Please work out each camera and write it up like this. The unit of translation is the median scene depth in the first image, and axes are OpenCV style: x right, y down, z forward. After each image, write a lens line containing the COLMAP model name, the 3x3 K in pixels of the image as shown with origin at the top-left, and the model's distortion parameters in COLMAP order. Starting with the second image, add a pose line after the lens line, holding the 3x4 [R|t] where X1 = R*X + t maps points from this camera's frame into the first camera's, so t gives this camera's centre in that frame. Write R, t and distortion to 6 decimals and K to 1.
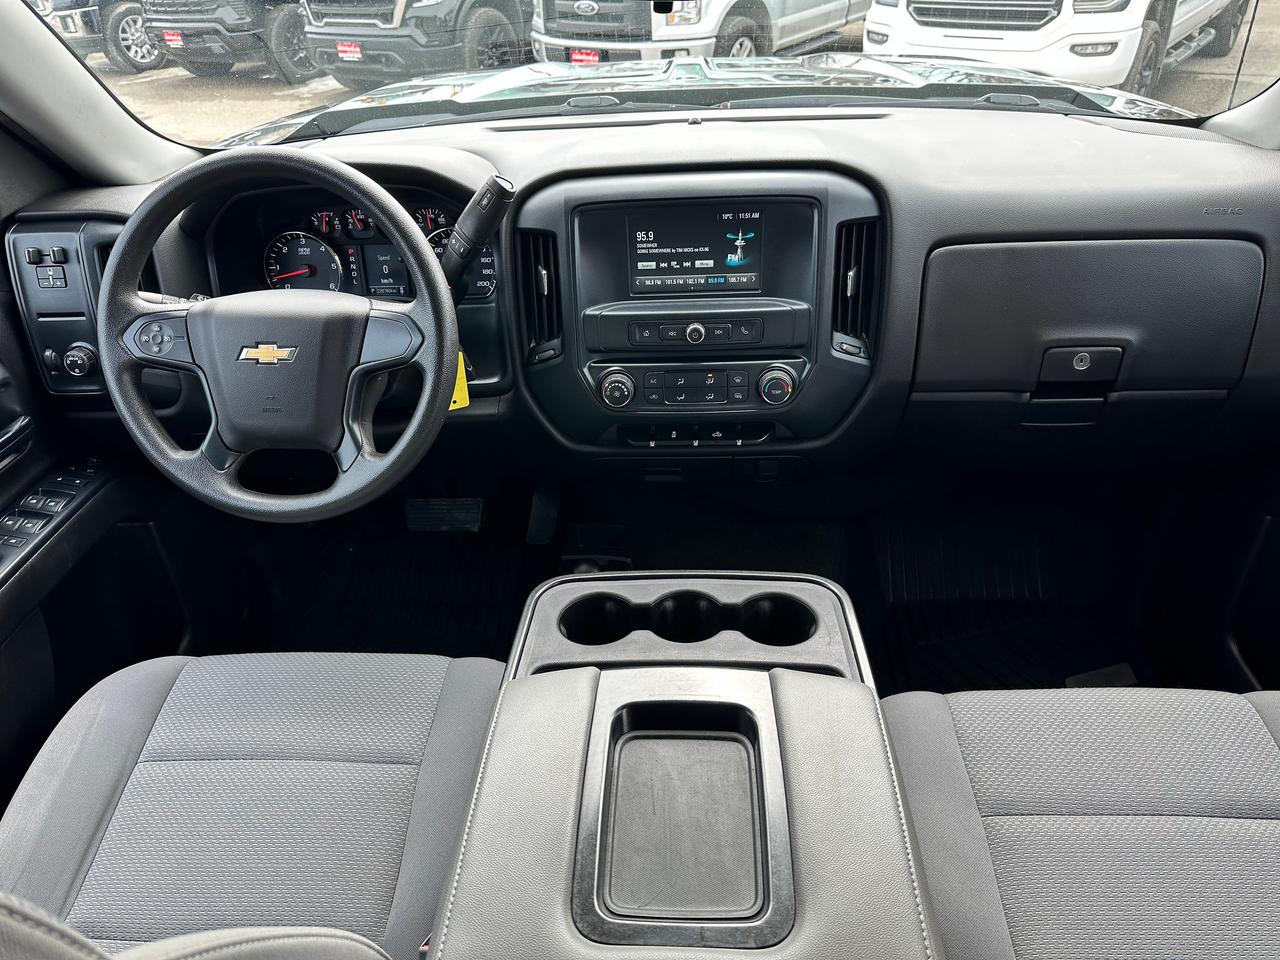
lens RADIAL K [[881.8, 0, 632.5], [0, 881.8, 487.0], [0, 0, 1]] dist [0.116217, -0.134111]
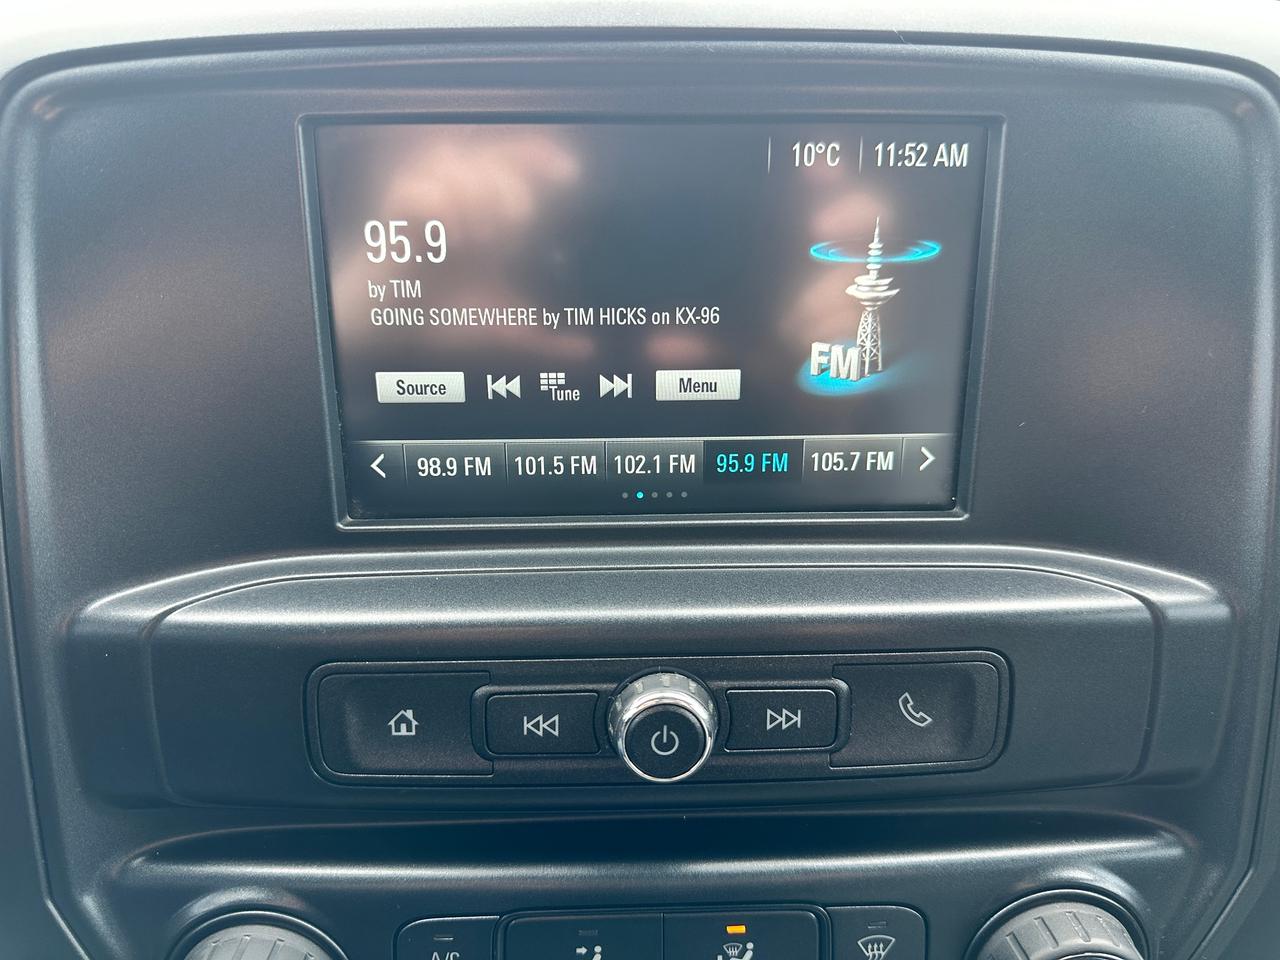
lens RADIAL K [[925.1, 0, 642.3], [0, 925.1, 487.4], [0, 0, 1]] dist [0.049667, -0.069658]
pose [[0.995259, 0.012207, 0.096486, 0.046704], [0.010440, 0.972949, -0.230782, -0.176604], [-0.096693, 0.230696, 0.968210, 0.792453]]
